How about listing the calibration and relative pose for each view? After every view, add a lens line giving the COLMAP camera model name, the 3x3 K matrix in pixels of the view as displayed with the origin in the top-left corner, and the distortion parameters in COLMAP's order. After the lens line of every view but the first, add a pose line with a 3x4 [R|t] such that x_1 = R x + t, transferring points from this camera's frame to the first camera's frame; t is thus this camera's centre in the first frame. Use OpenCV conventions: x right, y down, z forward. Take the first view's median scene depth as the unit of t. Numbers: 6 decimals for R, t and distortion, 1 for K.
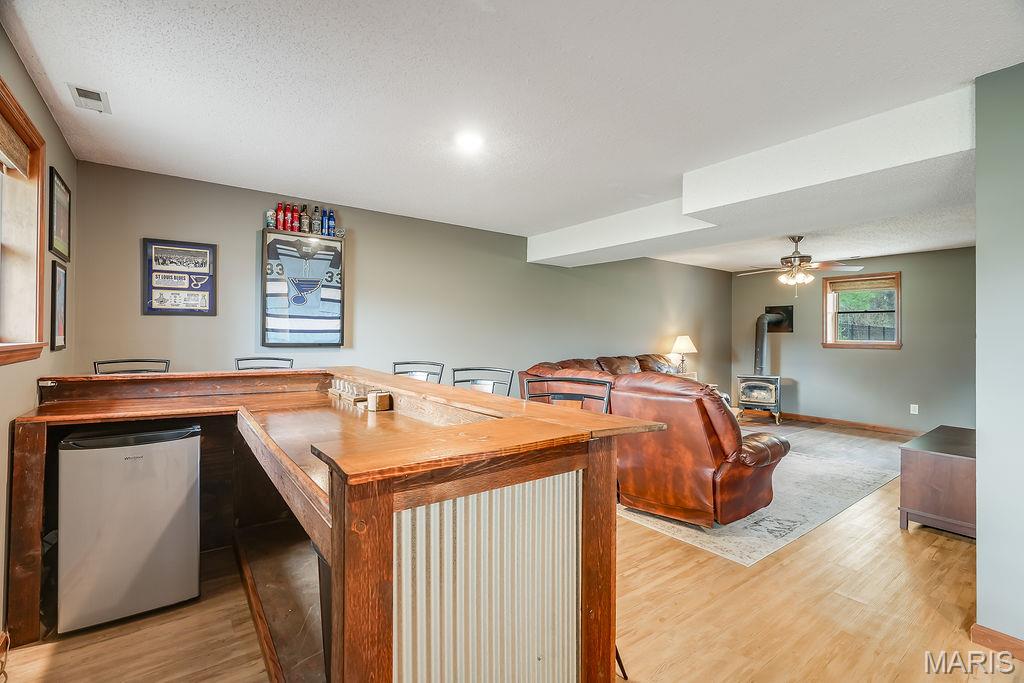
lens RADIAL K [[466.0, 0, 510.3], [0, 466.0, 332.1], [0, 0, 1]] dist [-0.011713, 0.004434]
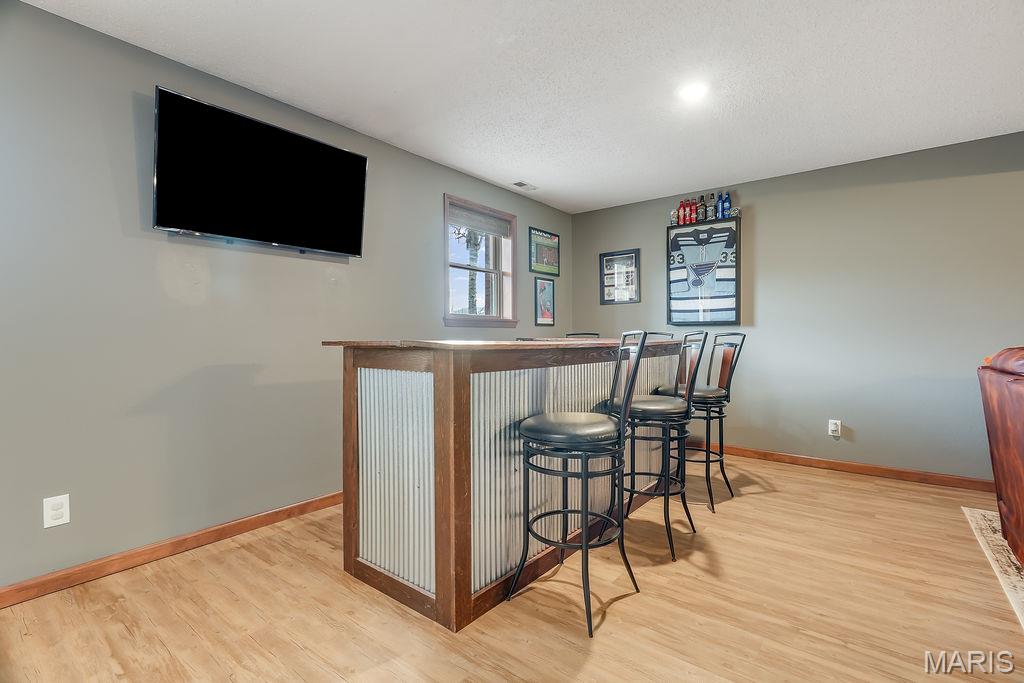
lens RADIAL K [[466.0, 0, 516.0], [0, 466.0, 347.1], [0, 0, 1]] dist [-0.011713, 0.004434]
pose [[0.267633, 0.012272, -0.963443, 0.516253], [0.014545, 0.999753, 0.016775, 0.060758], [0.963411, -0.018503, 0.267388, 0.280951]]
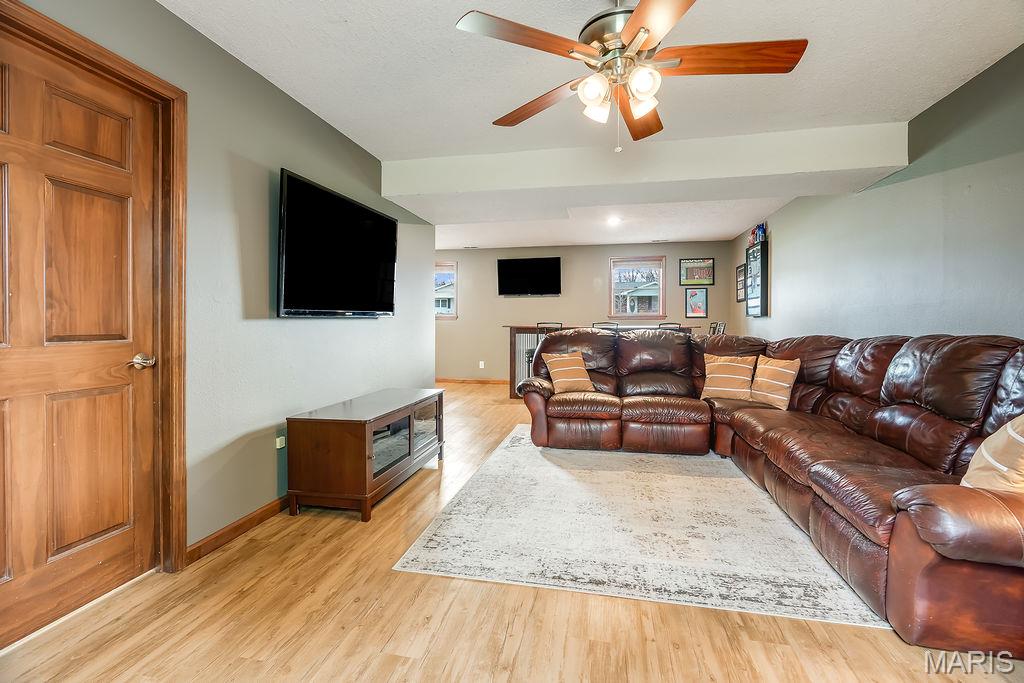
lens RADIAL K [[466.0, 0, 505.9], [0, 466.0, 333.3], [0, 0, 1]] dist [-0.011713, 0.004434]
pose [[-0.753301, 0.003780, -0.657665, 1.244369], [-0.000376, 0.999981, 0.006178, 0.079145], [0.657676, 0.004901, -0.753285, 1.657476]]
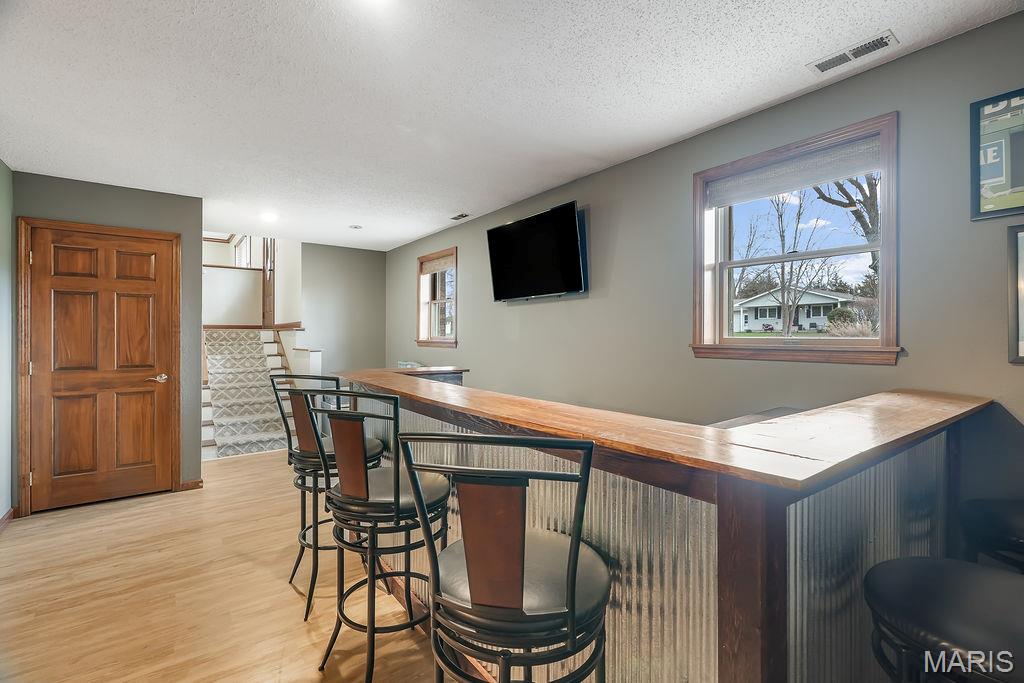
lens RADIAL K [[466.0, 0, 506.7], [0, 466.0, 338.3], [0, 0, 1]] dist [-0.011713, 0.004434]
pose [[-0.999923, -0.010942, -0.005781, -0.176310], [-0.010893, 0.999905, -0.008461, 0.010735], [0.005873, -0.008398, -0.999947, 1.090705]]
